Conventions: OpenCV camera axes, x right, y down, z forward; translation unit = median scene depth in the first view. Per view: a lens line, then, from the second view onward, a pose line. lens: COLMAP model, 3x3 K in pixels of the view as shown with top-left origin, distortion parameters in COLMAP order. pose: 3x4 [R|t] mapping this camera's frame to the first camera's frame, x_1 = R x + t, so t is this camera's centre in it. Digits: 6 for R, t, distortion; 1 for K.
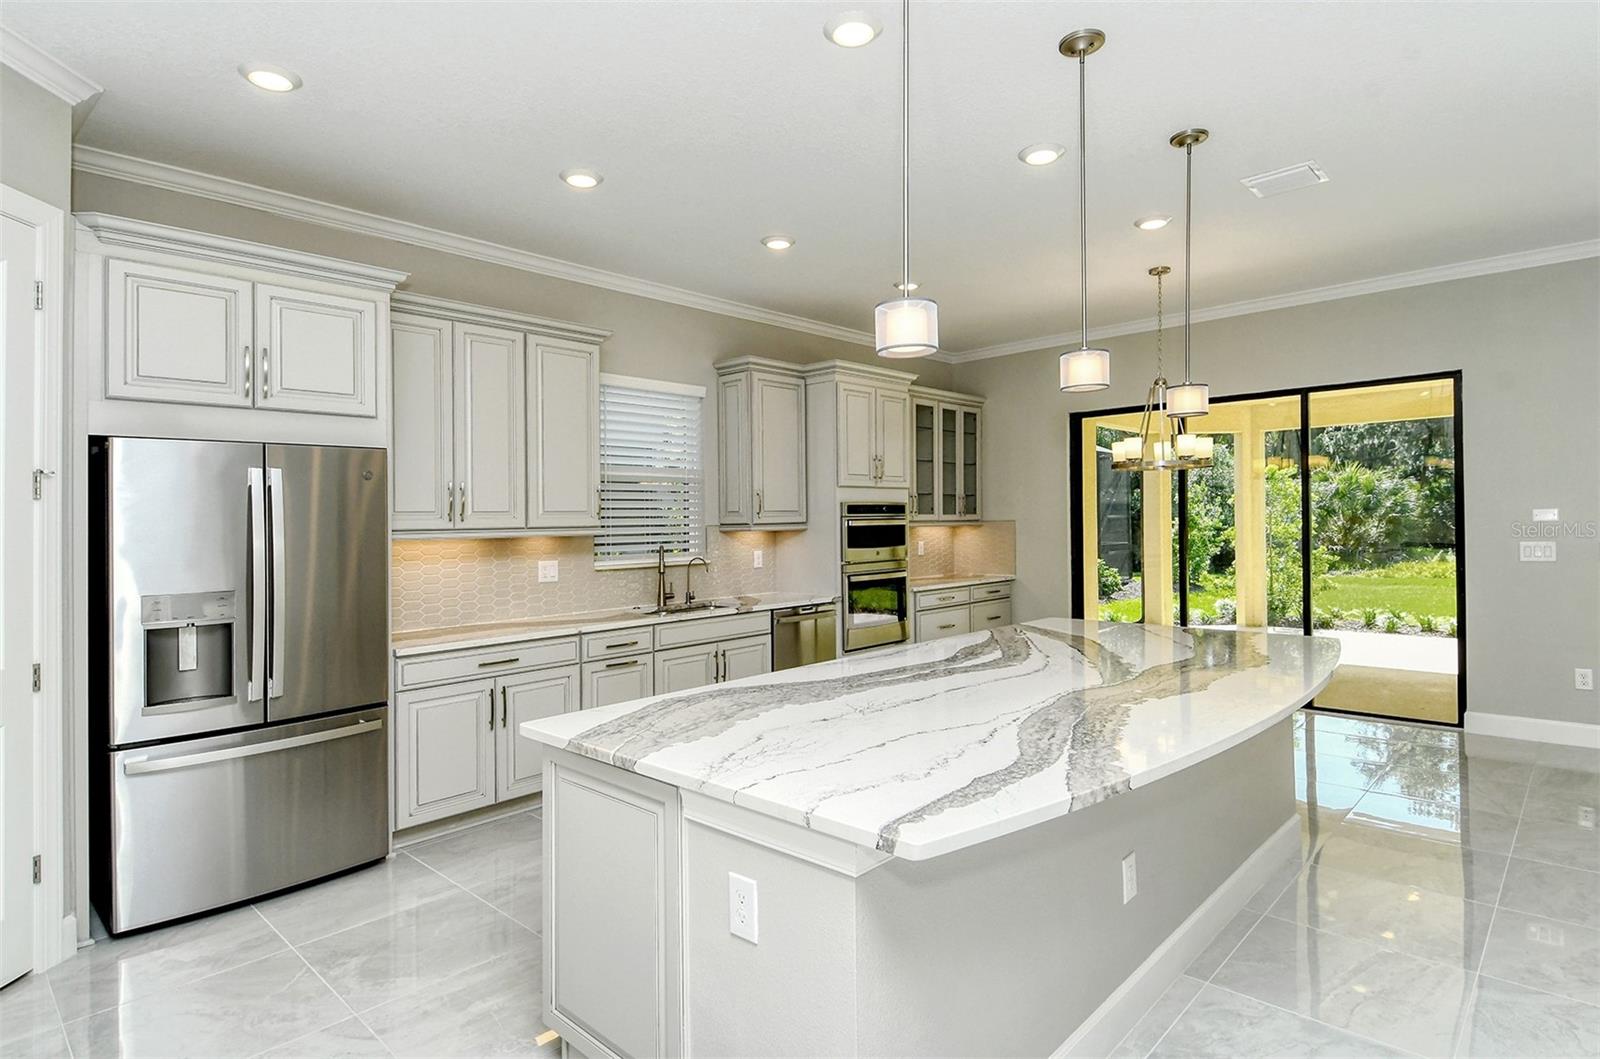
lens RADIAL K [[856.9, 0, 805.3], [0, 856.9, 520.4], [0, 0, 1]] dist [0.021848, -0.010282]
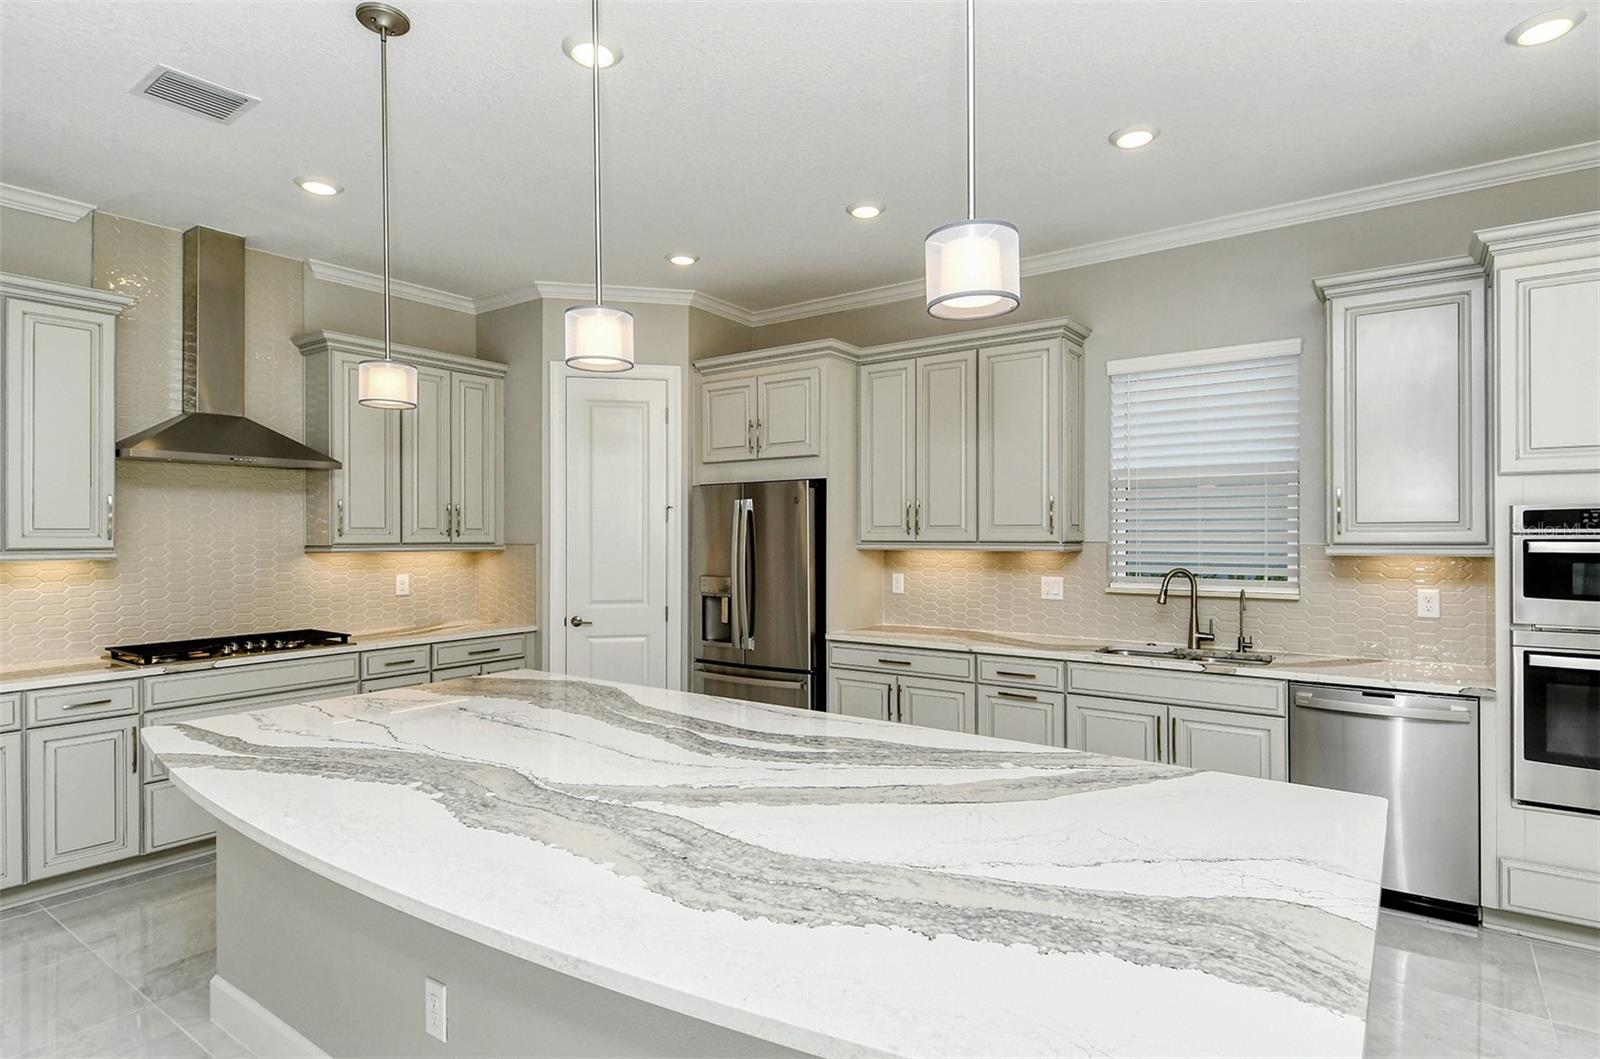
lens RADIAL K [[856.9, 0, 791.6], [0, 856.9, 526.2], [0, 0, 1]] dist [0.021848, -0.010282]
pose [[0.092079, 0.007242, -0.995725, 0.553715], [0.001733, 0.999971, 0.007434, -0.014481], [0.995750, -0.002410, 0.092064, 0.575519]]
